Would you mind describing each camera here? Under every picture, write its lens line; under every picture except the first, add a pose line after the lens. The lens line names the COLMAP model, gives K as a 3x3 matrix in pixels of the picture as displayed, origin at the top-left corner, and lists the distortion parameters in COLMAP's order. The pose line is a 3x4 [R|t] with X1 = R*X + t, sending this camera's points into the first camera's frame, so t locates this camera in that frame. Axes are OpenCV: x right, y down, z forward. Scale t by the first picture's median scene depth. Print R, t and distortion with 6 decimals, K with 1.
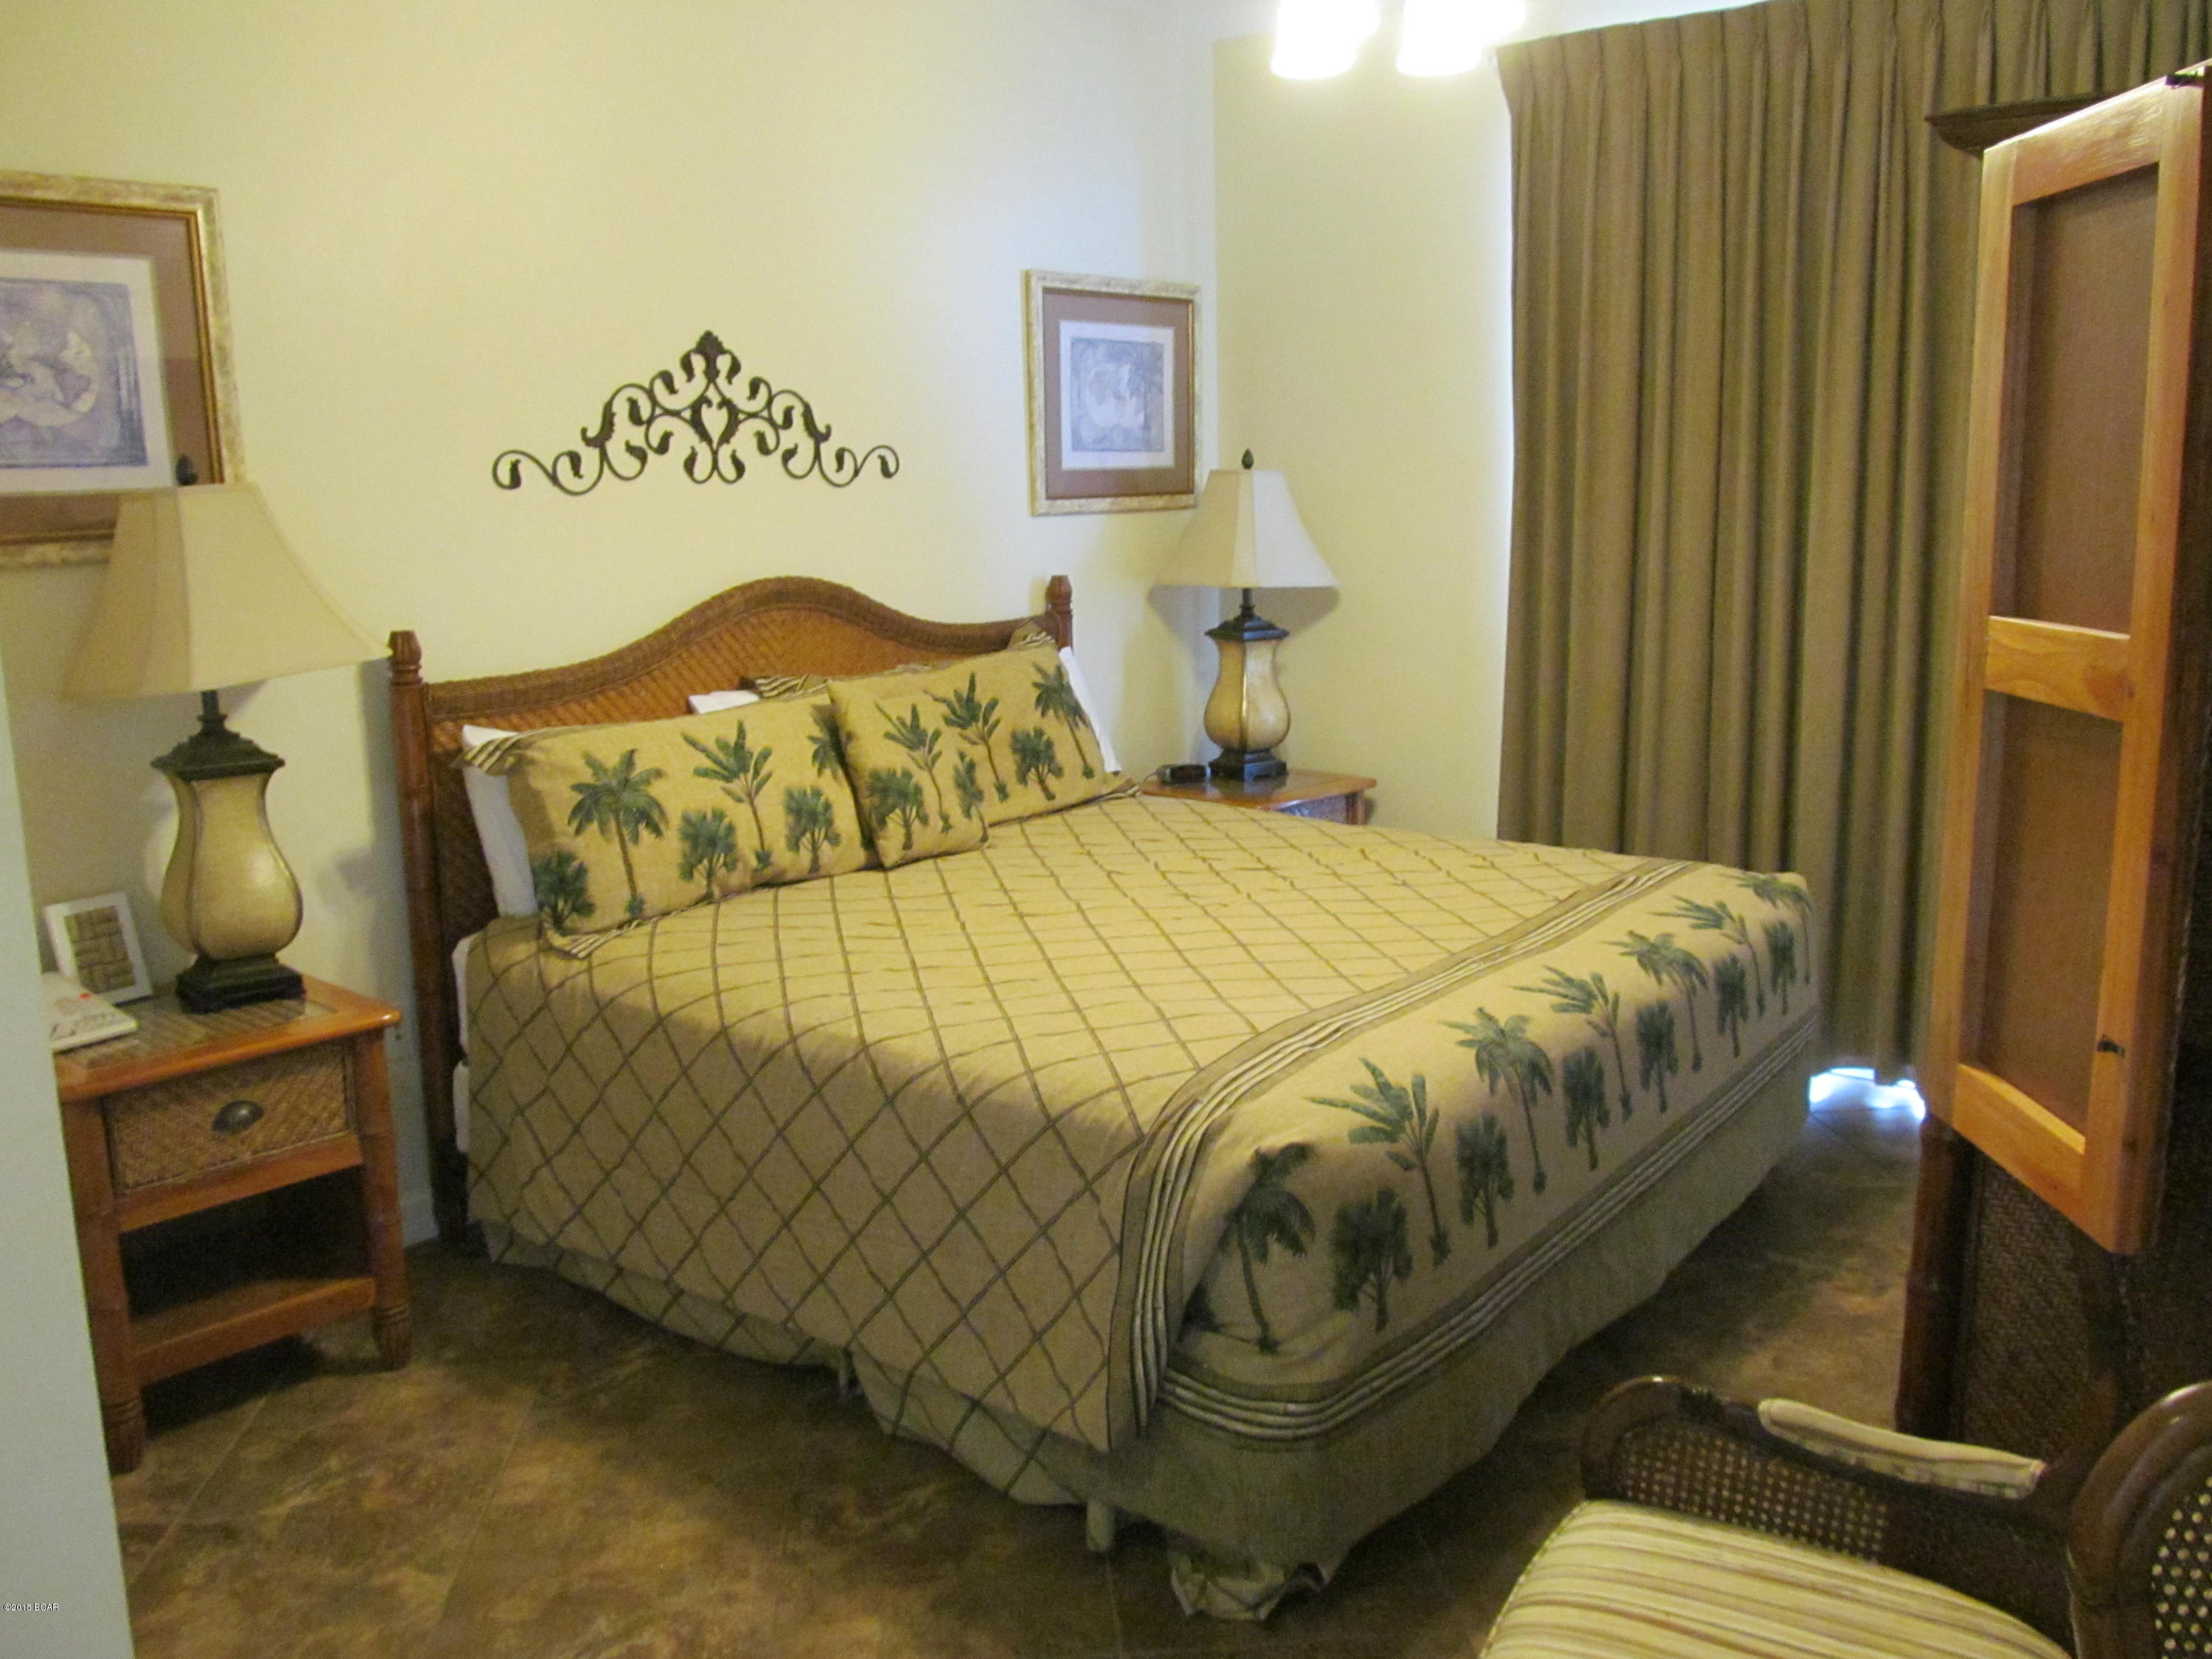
lens RADIAL K [[1847.2, 0, 1094.5], [0, 1847.2, 806.9], [0, 0, 1]] dist [-0.034388, 0.023989]
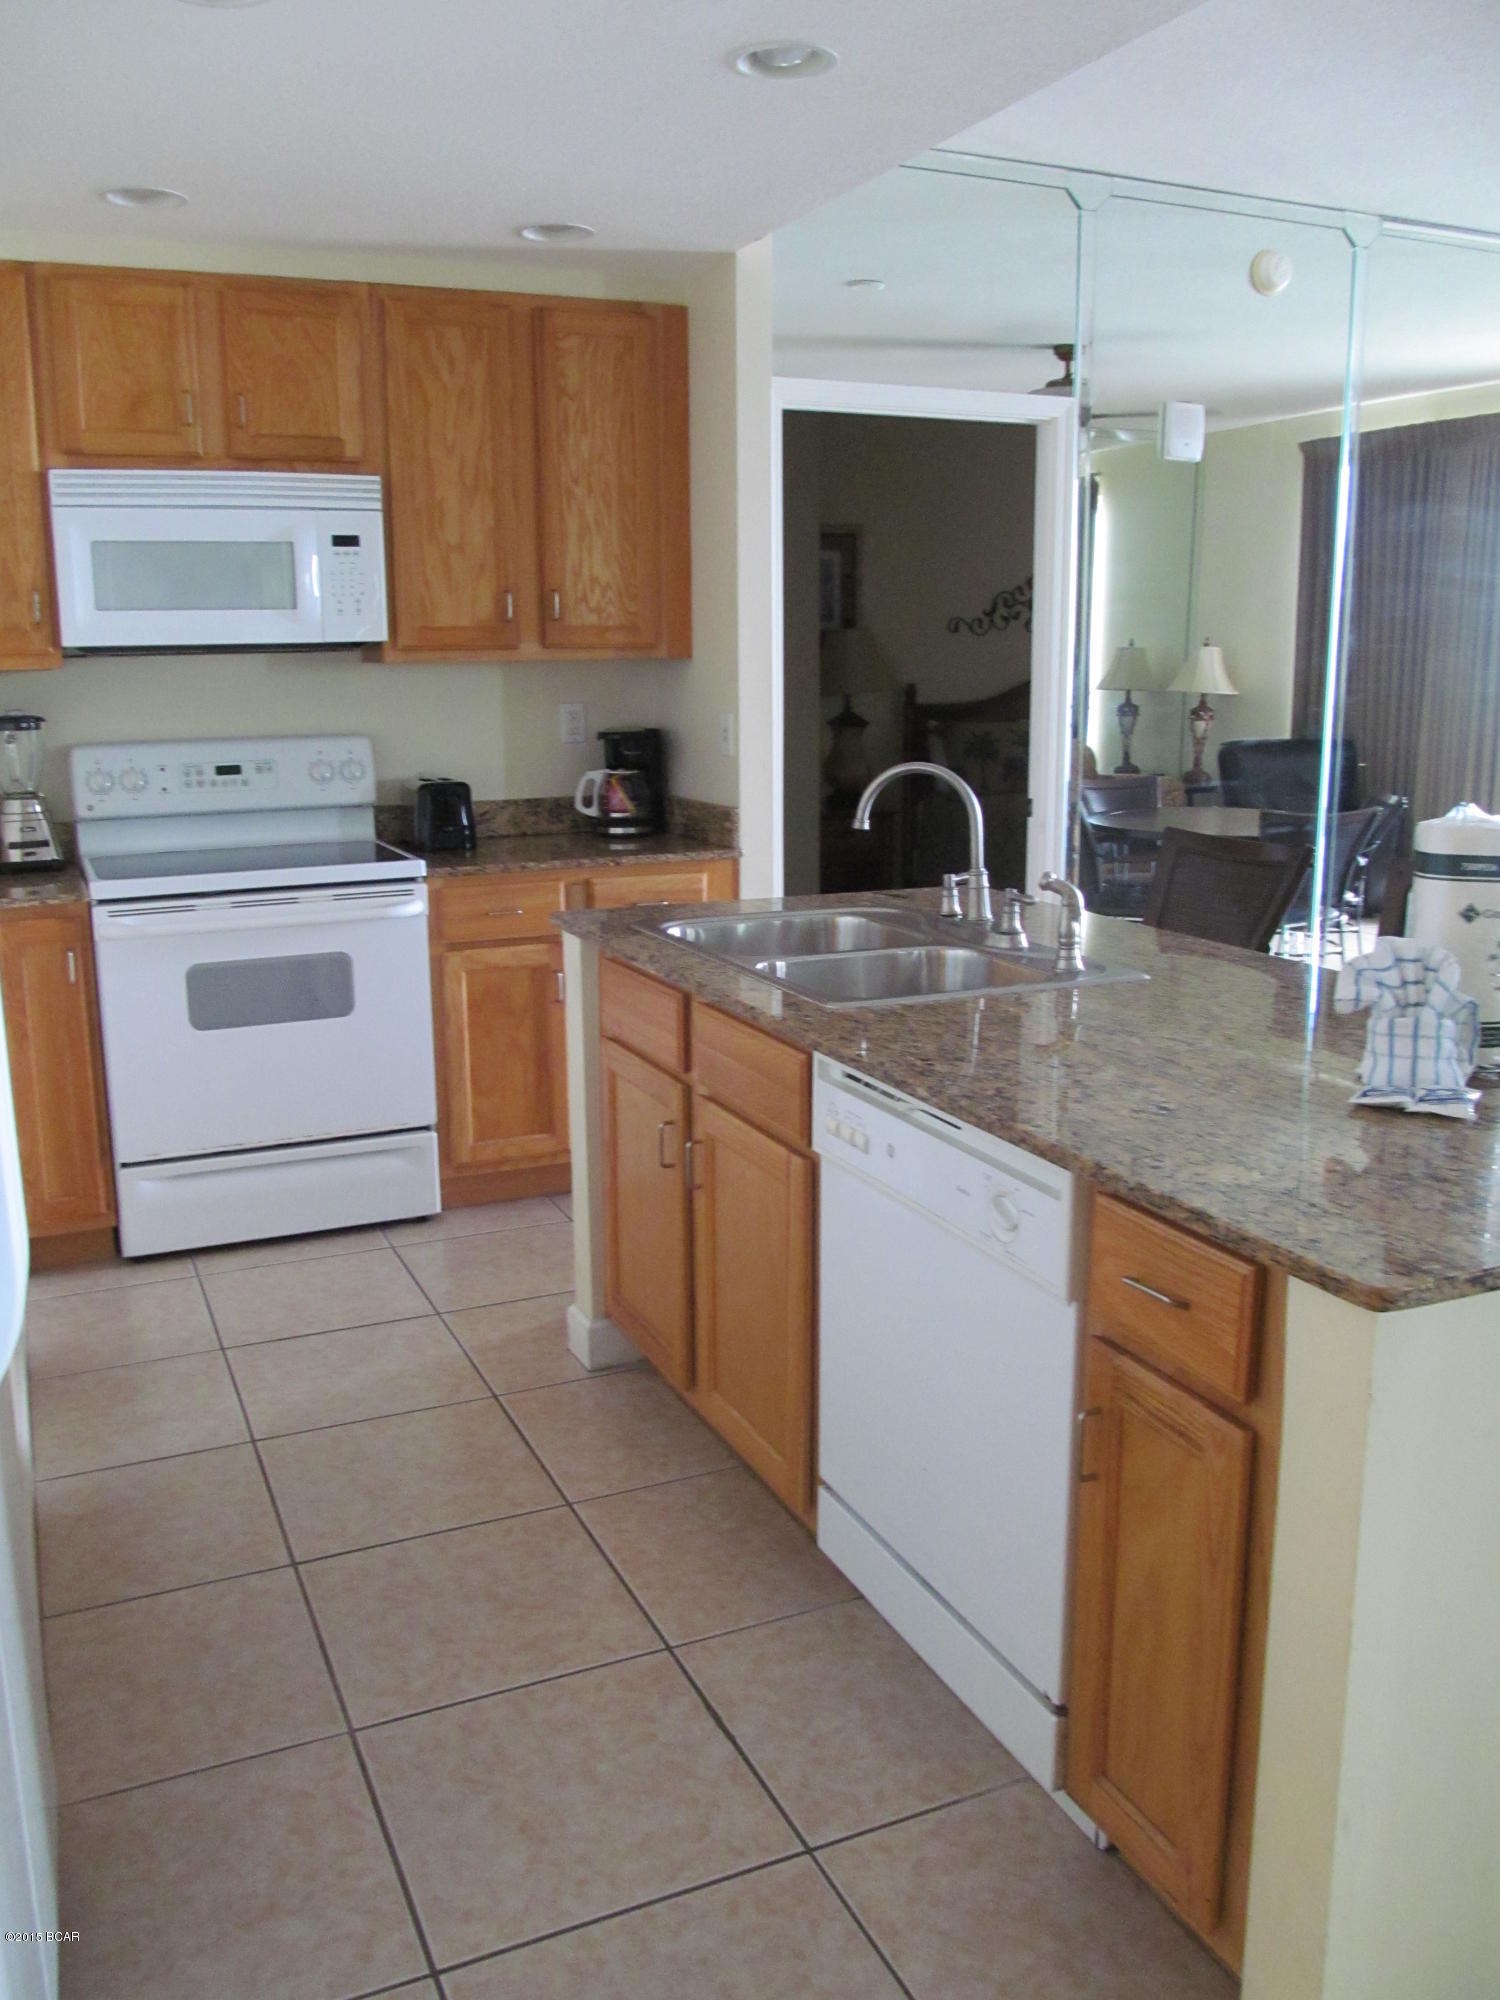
lens RADIAL K [[1633.0, 0, 750.0], [0, 1633.0, 1000.0], [0, 0, 1]] dist [-0.058441, -0.006568]
pose [[0.905451, 0.100646, -0.412345, 0.403815], [-0.086711, 0.994853, 0.052420, 0.238423], [0.415499, -0.011709, 0.909518, -1.166008]]
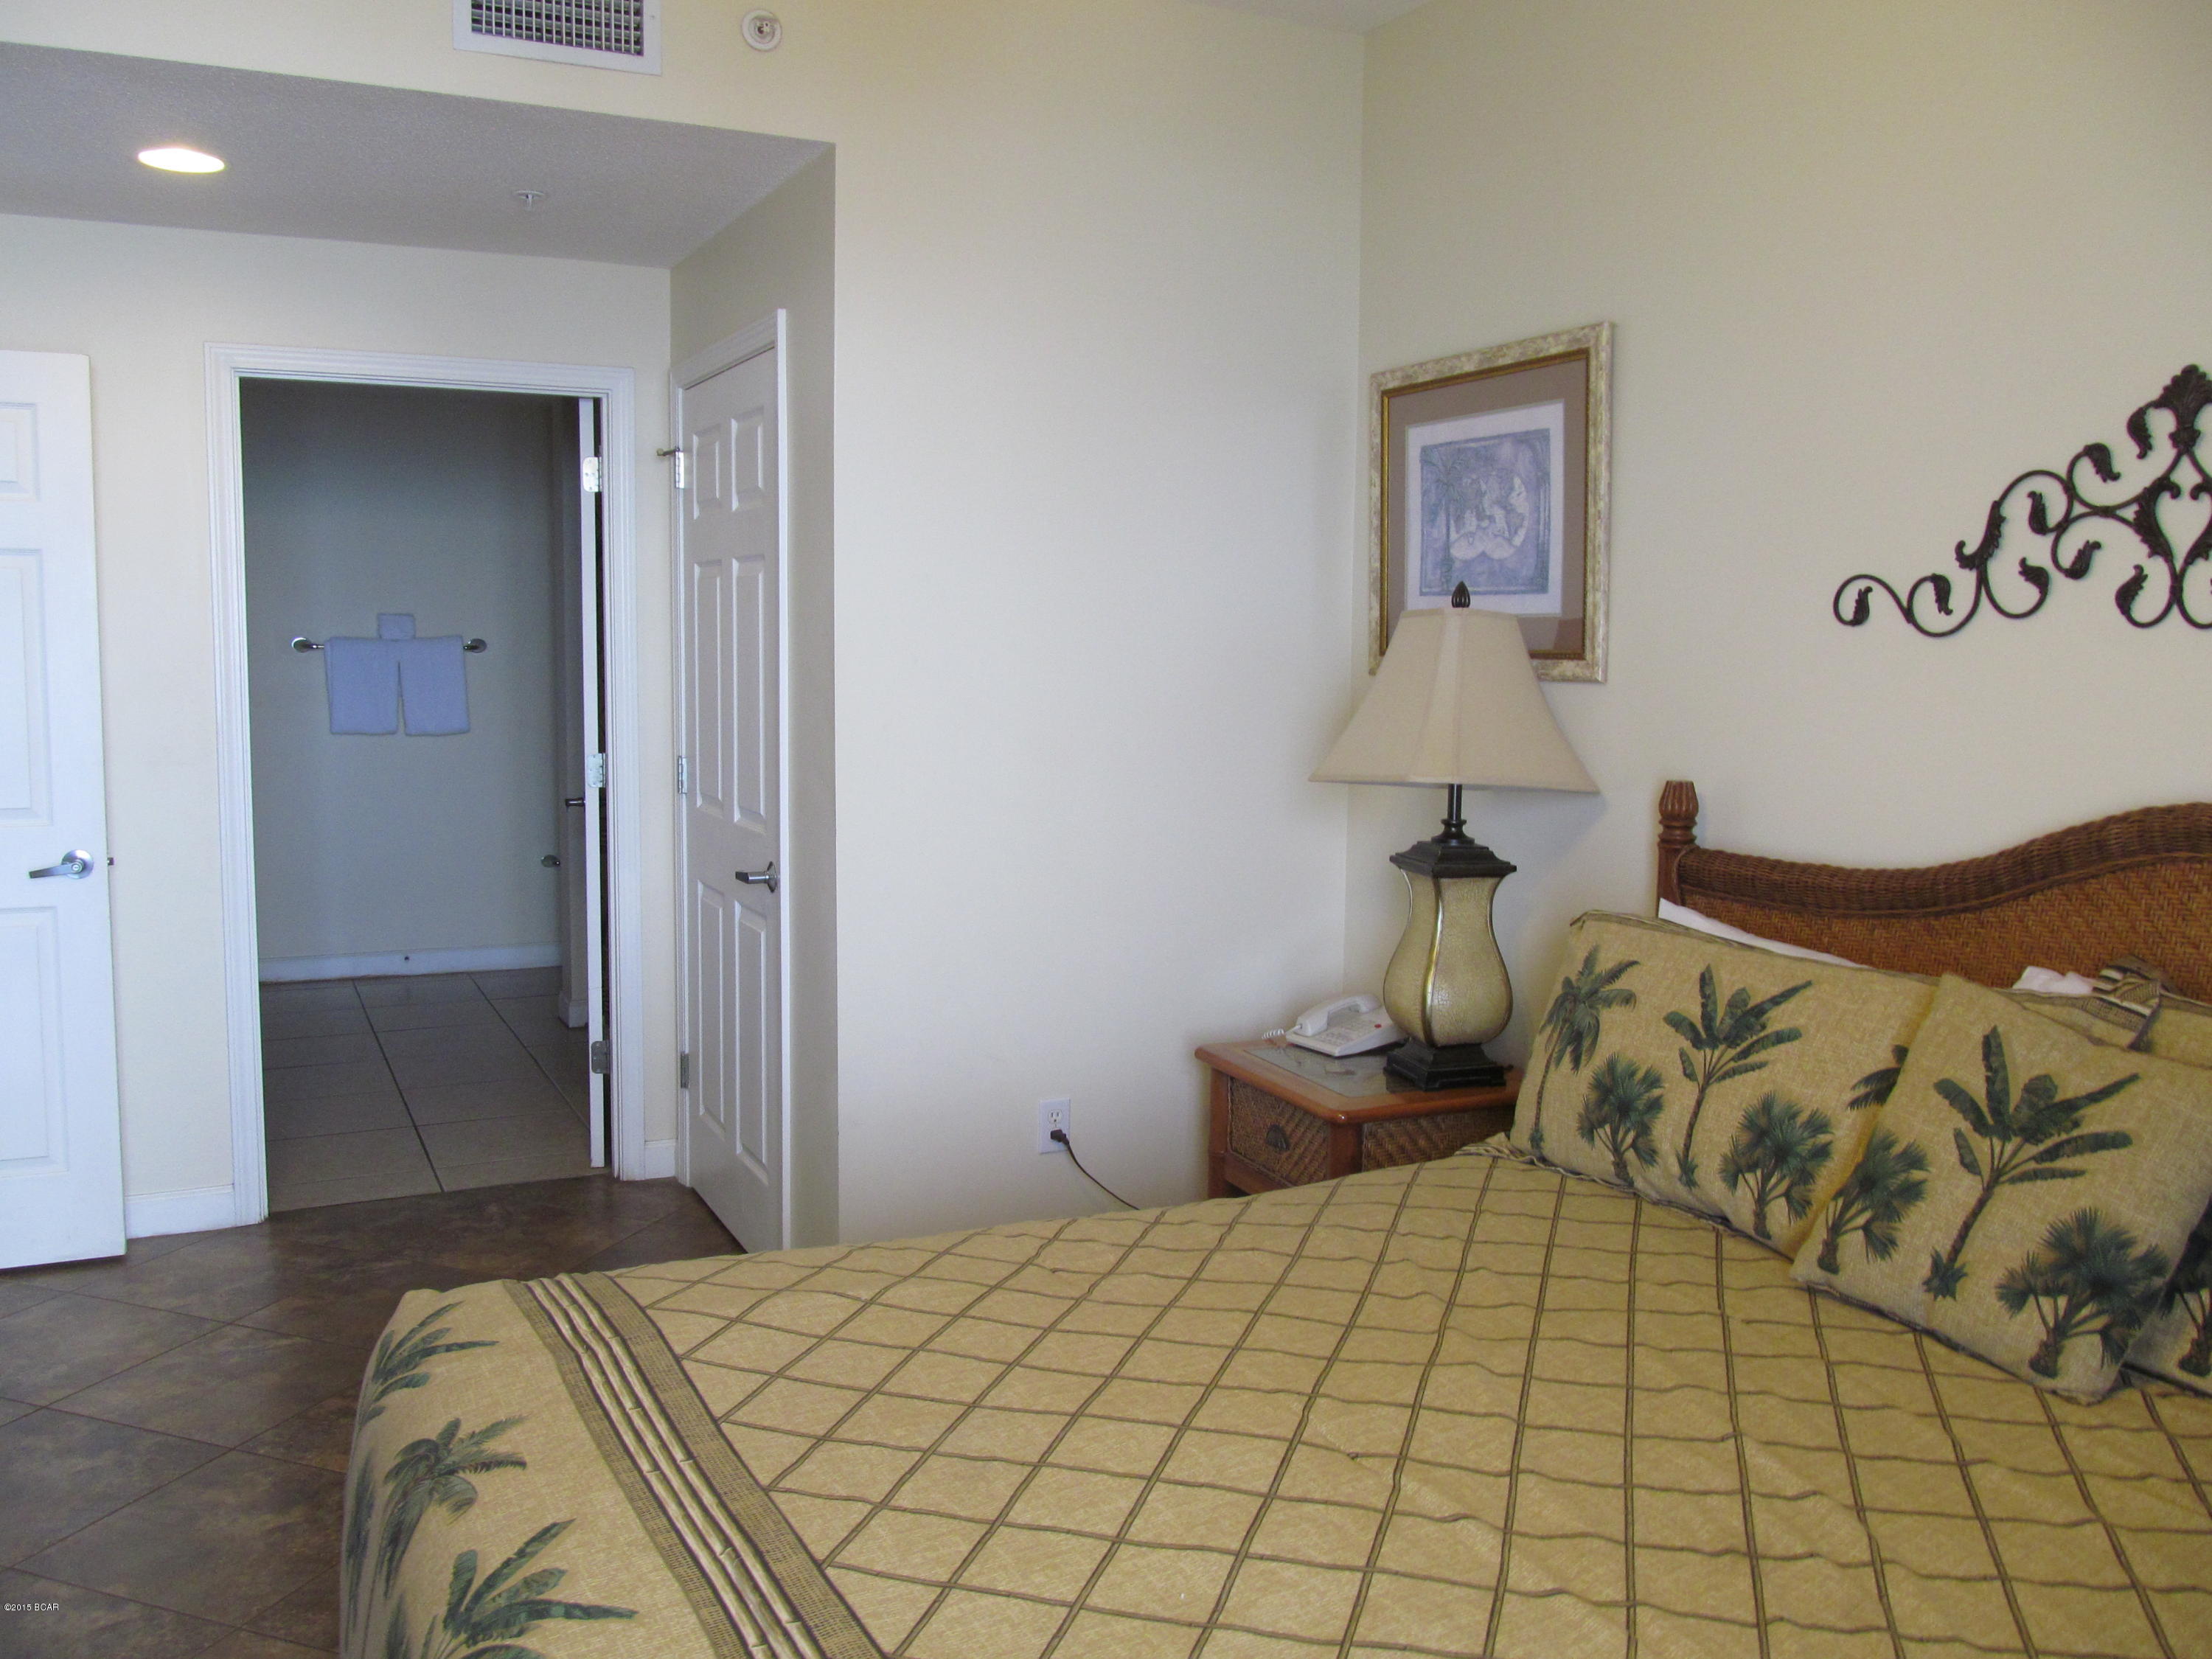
lens RADIAL K [[1847.2, 0, 1094.5], [0, 1847.2, 806.9], [0, 0, 1]] dist [-0.034388, 0.023989]
pose [[-0.392635, 0.095808, -0.914690, 0.487783], [-0.179534, 0.967441, 0.178399, -0.174605], [0.902001, 0.234264, -0.362650, 0.982311]]
